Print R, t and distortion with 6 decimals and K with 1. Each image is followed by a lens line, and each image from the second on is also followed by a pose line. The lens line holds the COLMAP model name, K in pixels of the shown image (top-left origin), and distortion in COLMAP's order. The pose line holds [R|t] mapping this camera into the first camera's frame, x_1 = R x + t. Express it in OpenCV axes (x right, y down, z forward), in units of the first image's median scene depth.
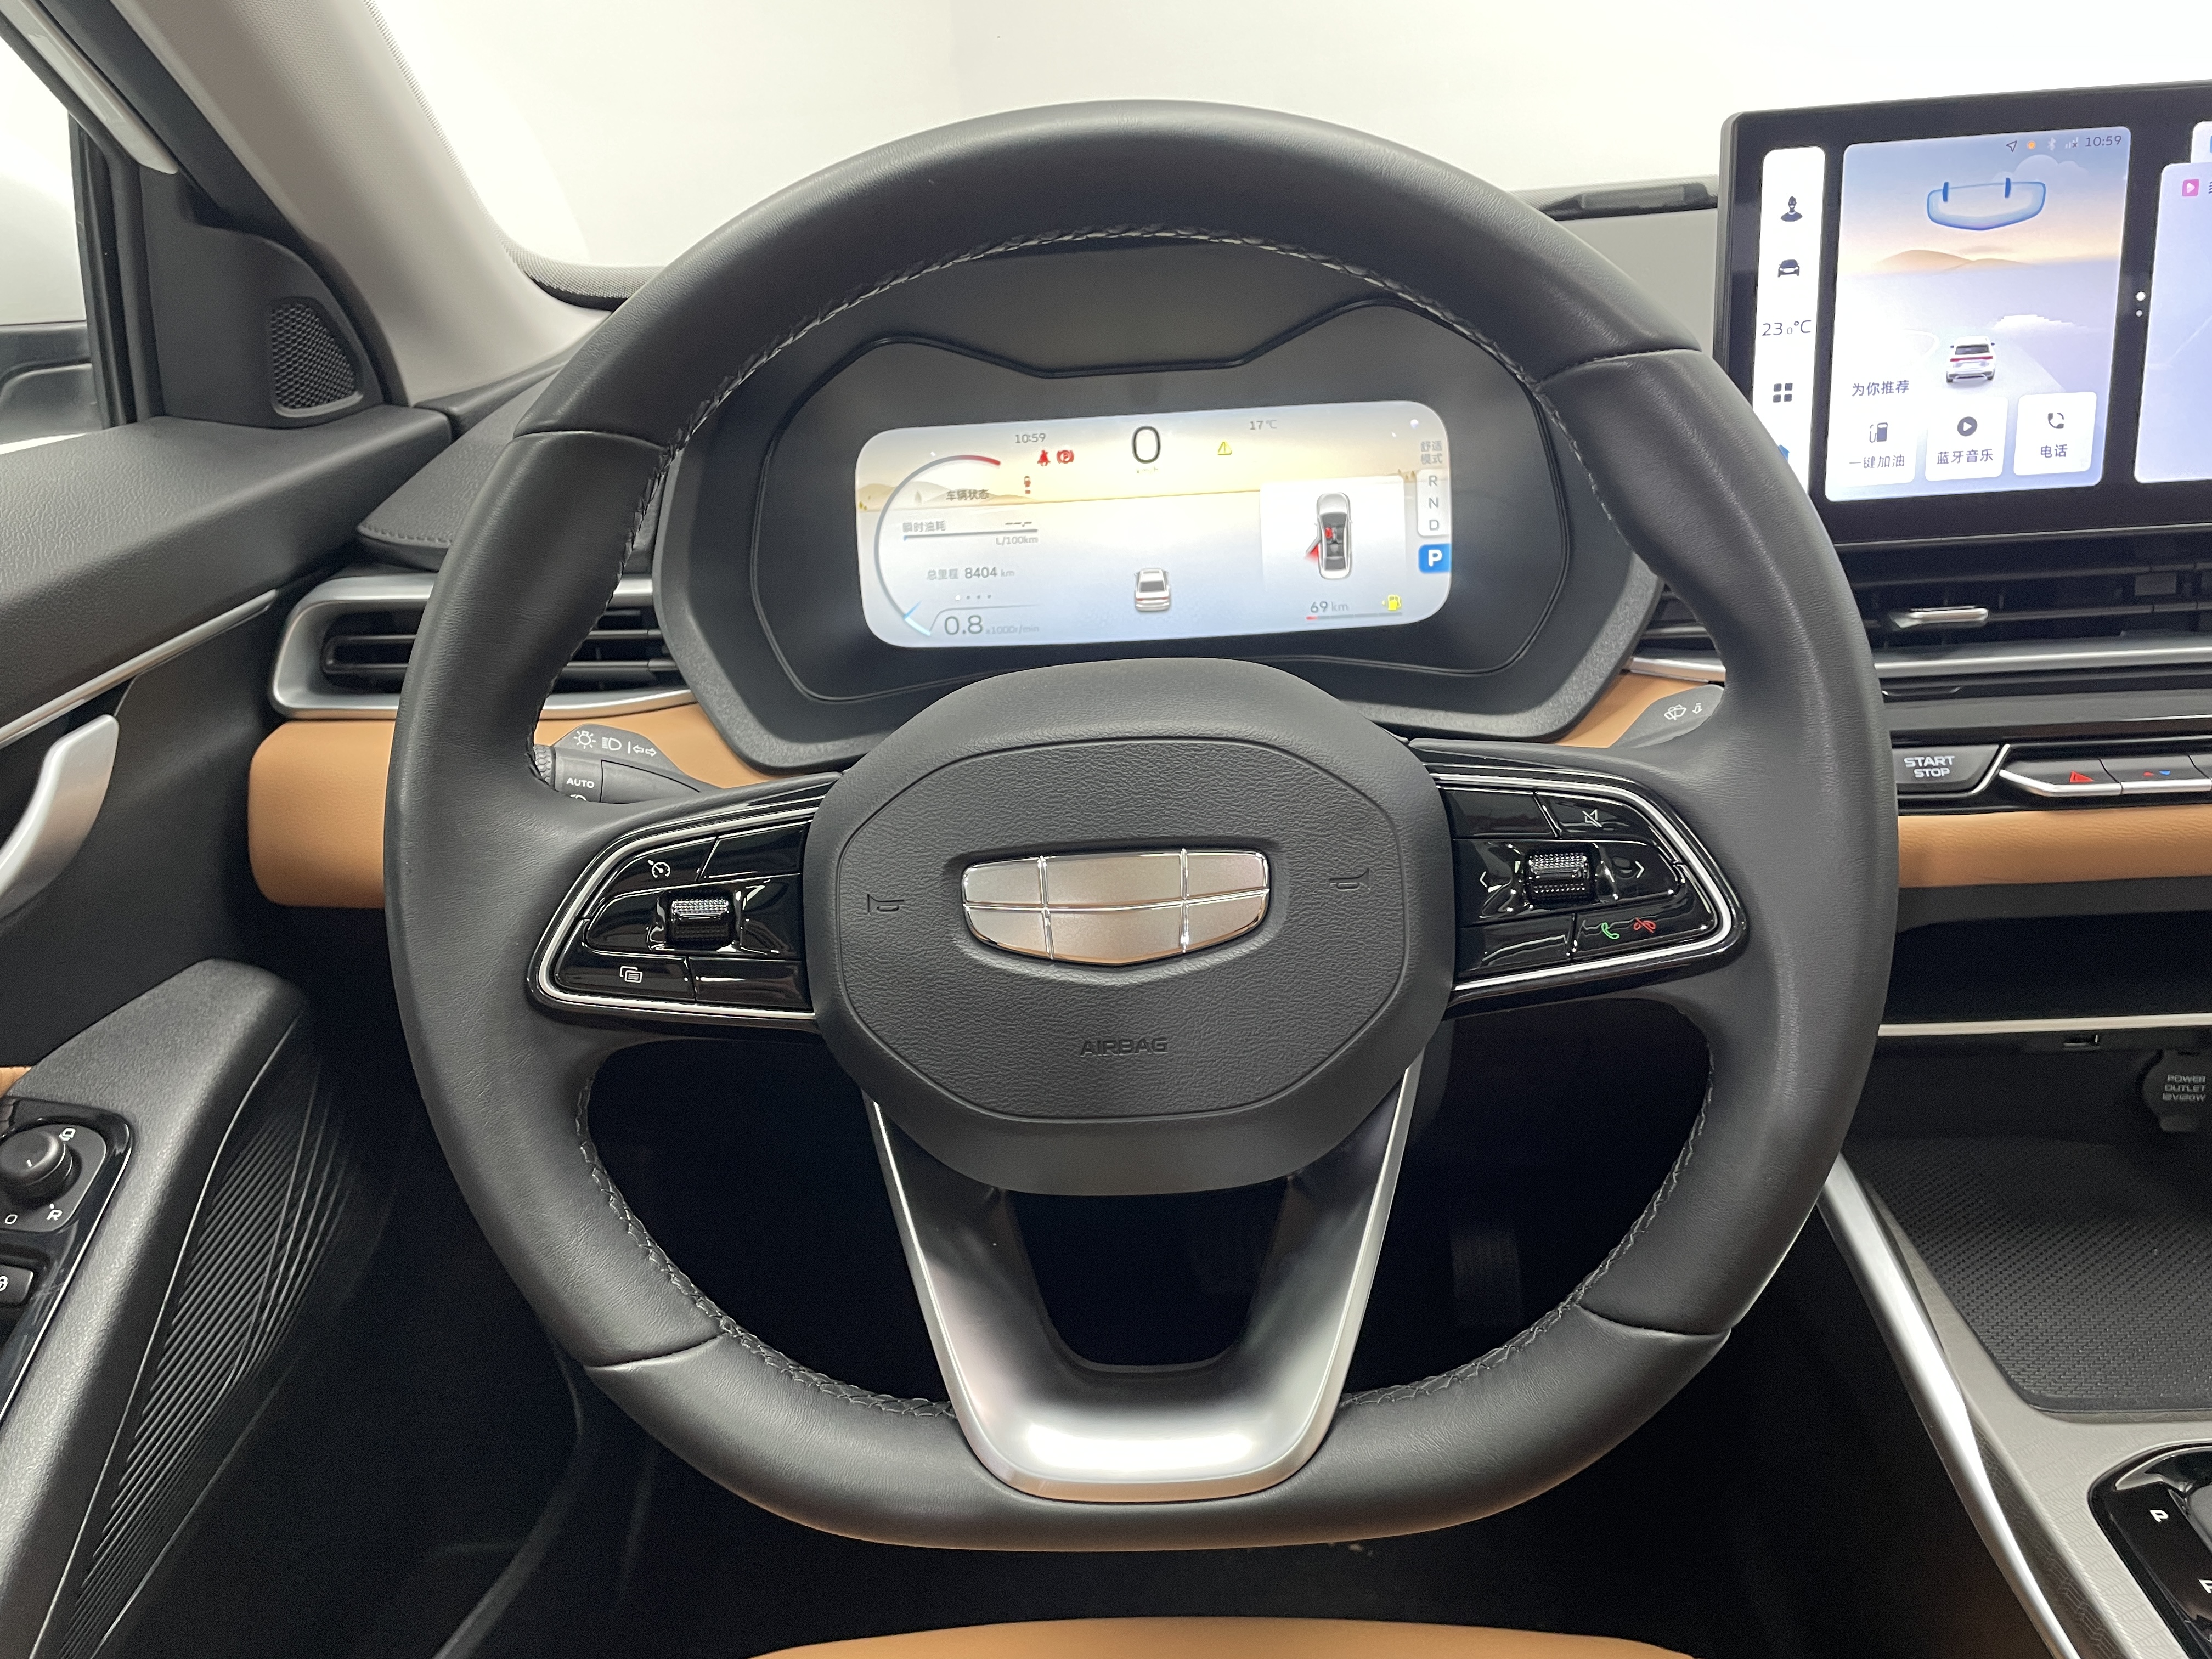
lens RADIAL K [[1646.6, 0, 1114.6], [0, 1646.6, 843.8], [0, 0, 1]] dist [0.048516, -0.031174]
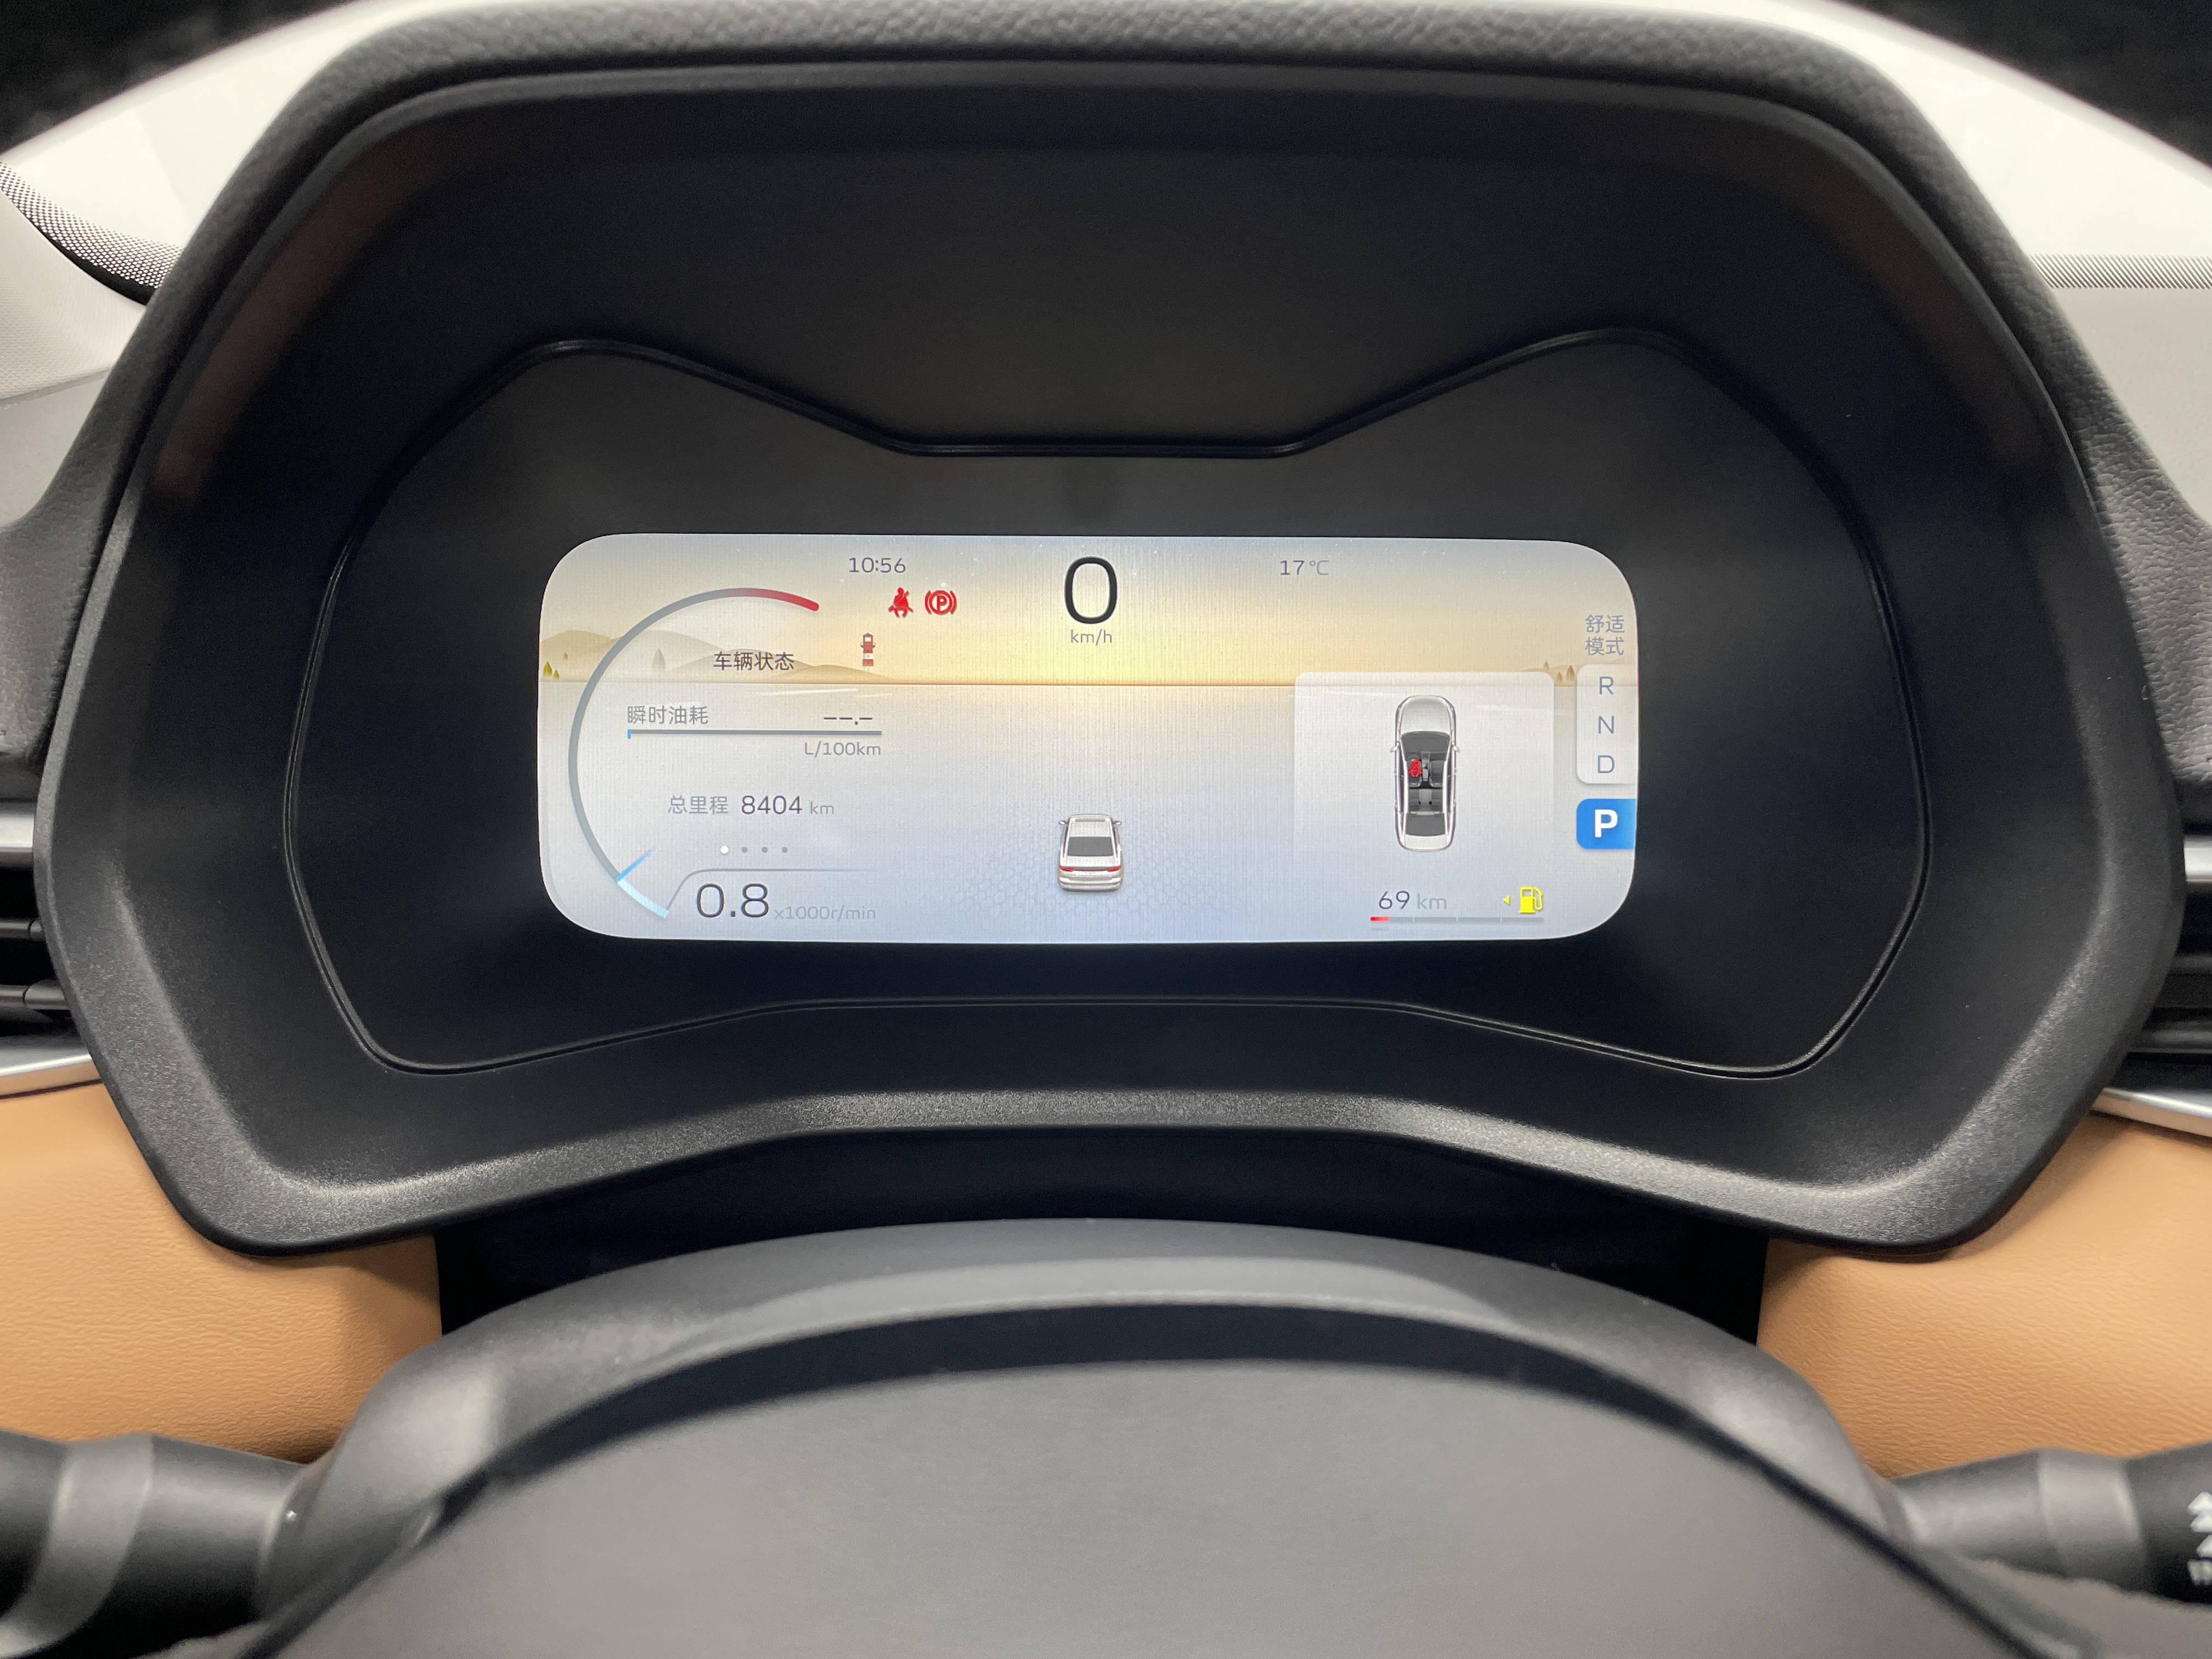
lens RADIAL K [[1646.6, 0, 1113.3], [0, 1646.6, 827.3], [0, 0, 1]] dist [0.048516, -0.031174]
pose [[0.994886, 0.046664, 0.089574, -0.018754], [-0.039308, 0.995841, -0.082194, -0.120345], [-0.093037, 0.078253, 0.992583, 0.469610]]
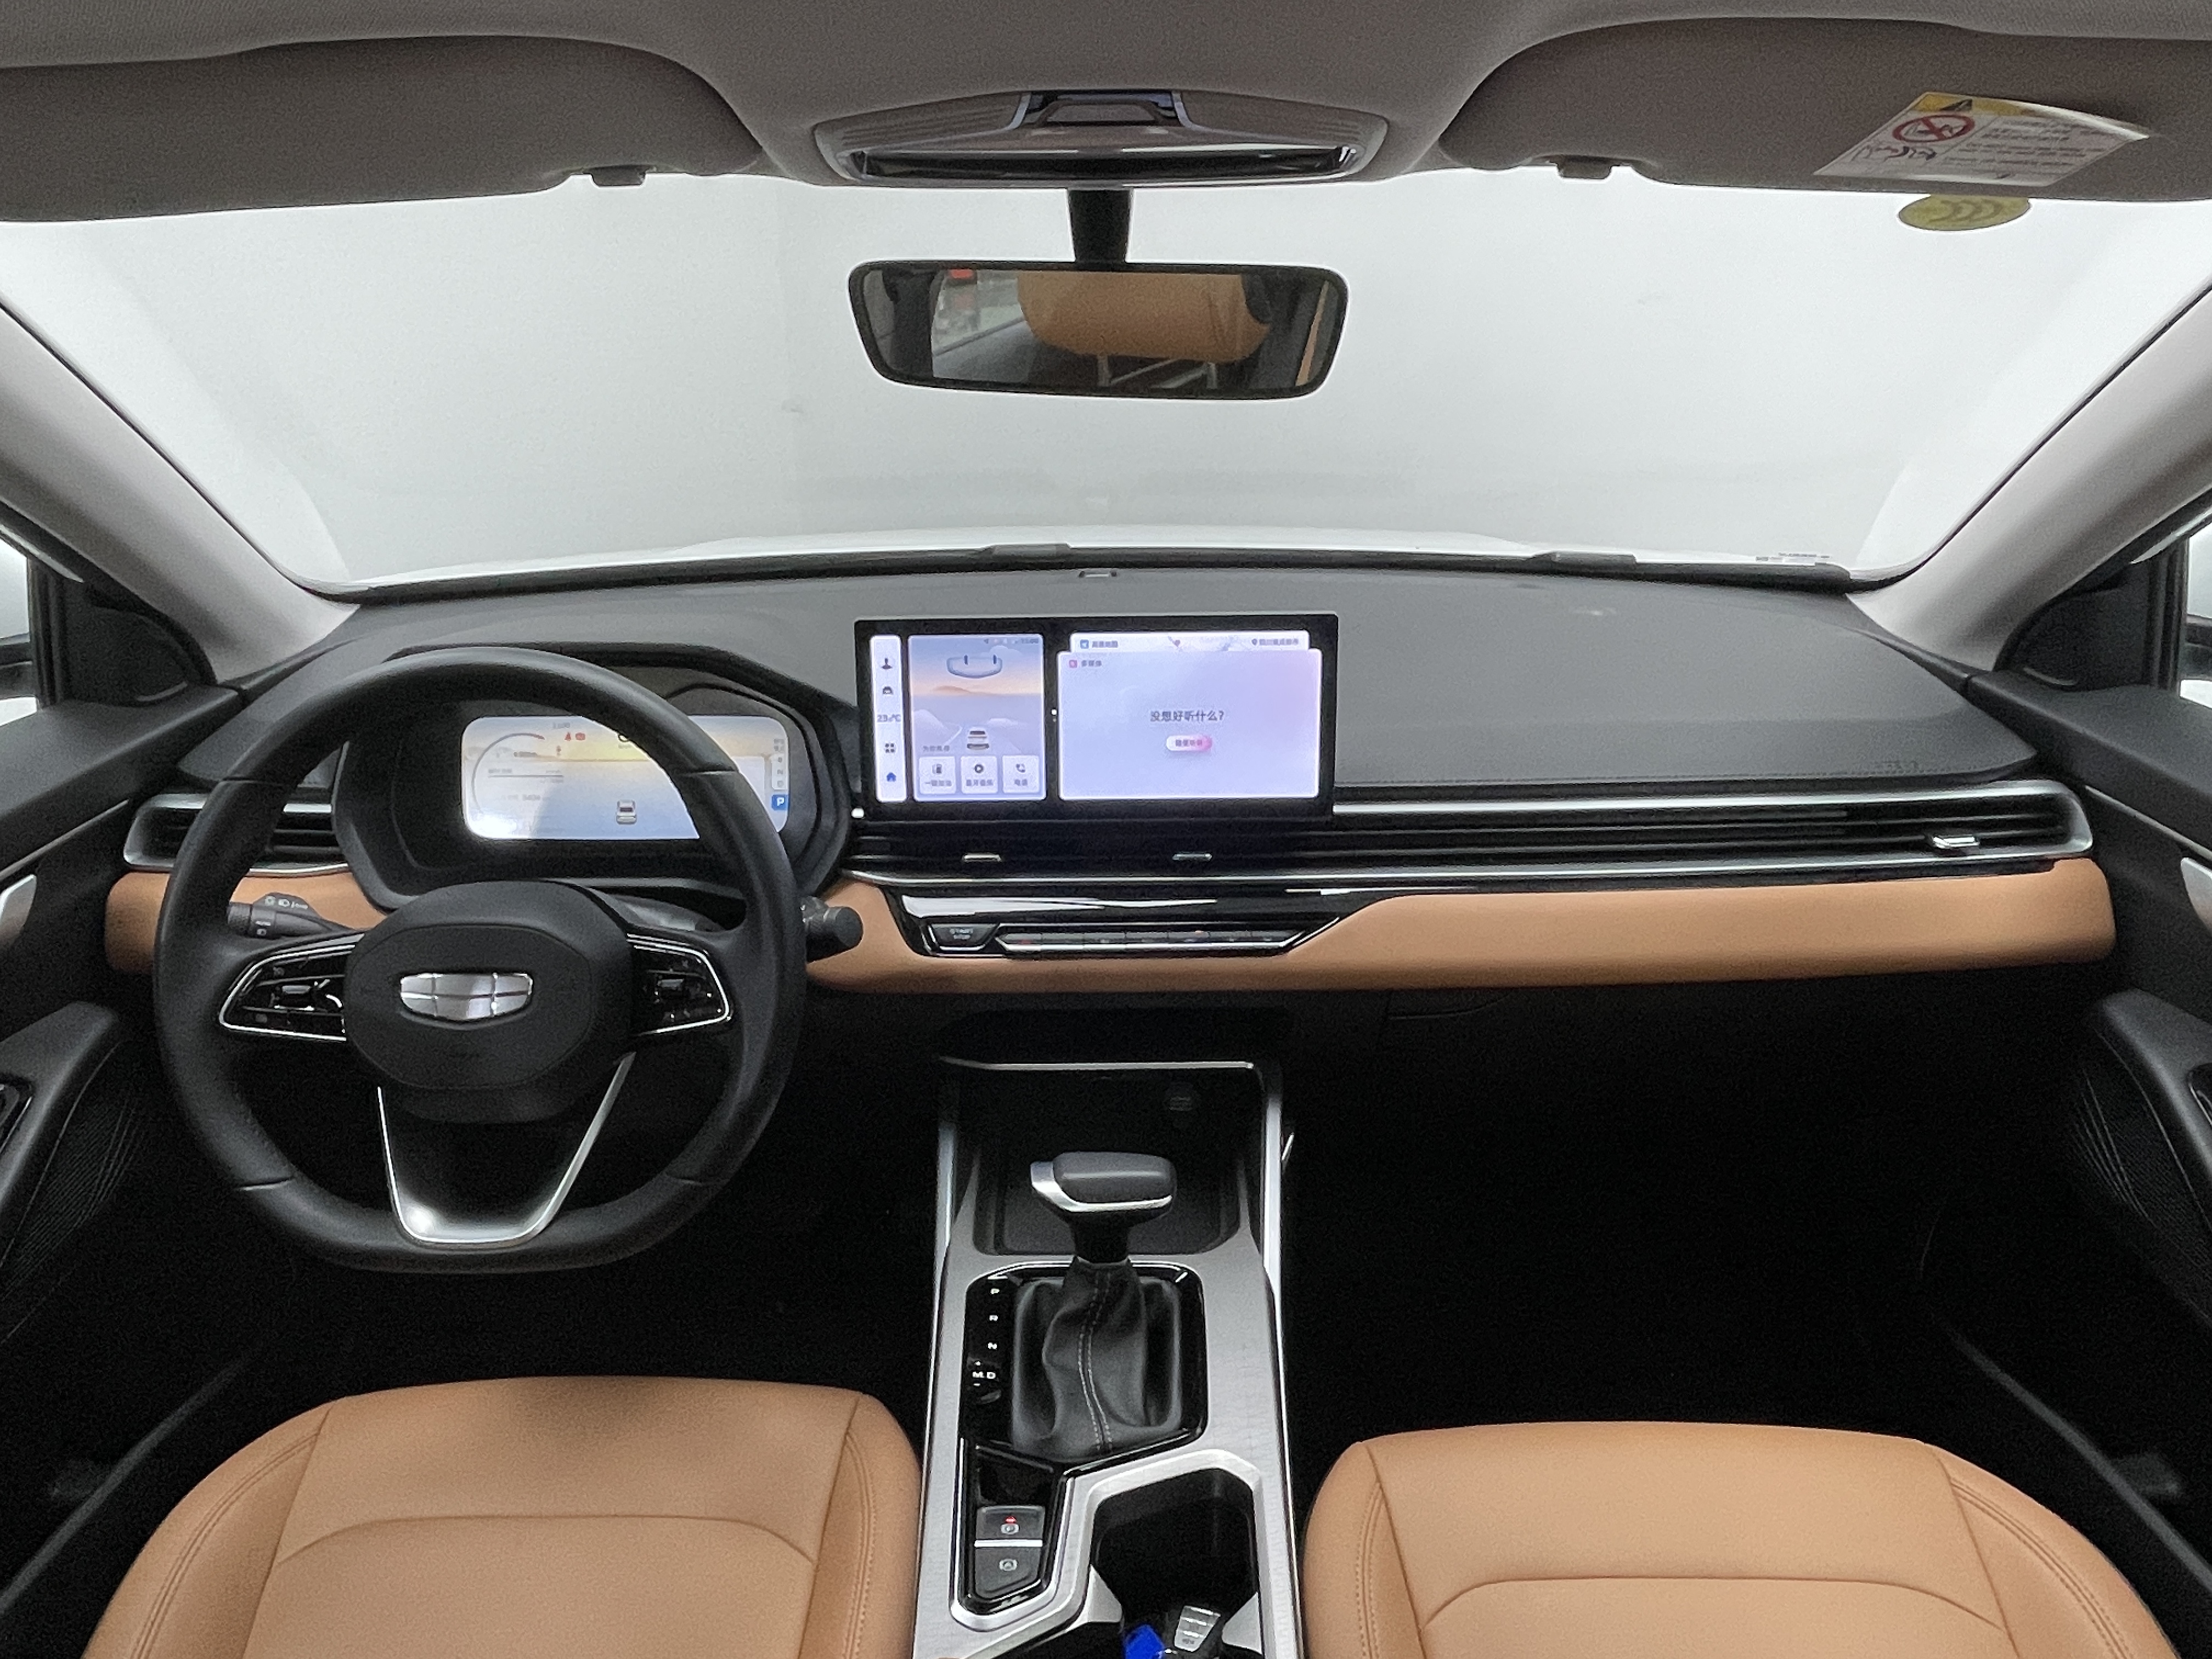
lens RADIAL K [[1633.4, 0, 1117.2], [0, 1633.4, 865.8], [0, 0, 1]] dist [0.006207, 0.008056]
pose [[0.998352, 0.037677, 0.043277, 0.492267], [-0.036958, 0.999167, -0.017294, -0.085081], [-0.043893, 0.015666, 0.998913, -0.823419]]
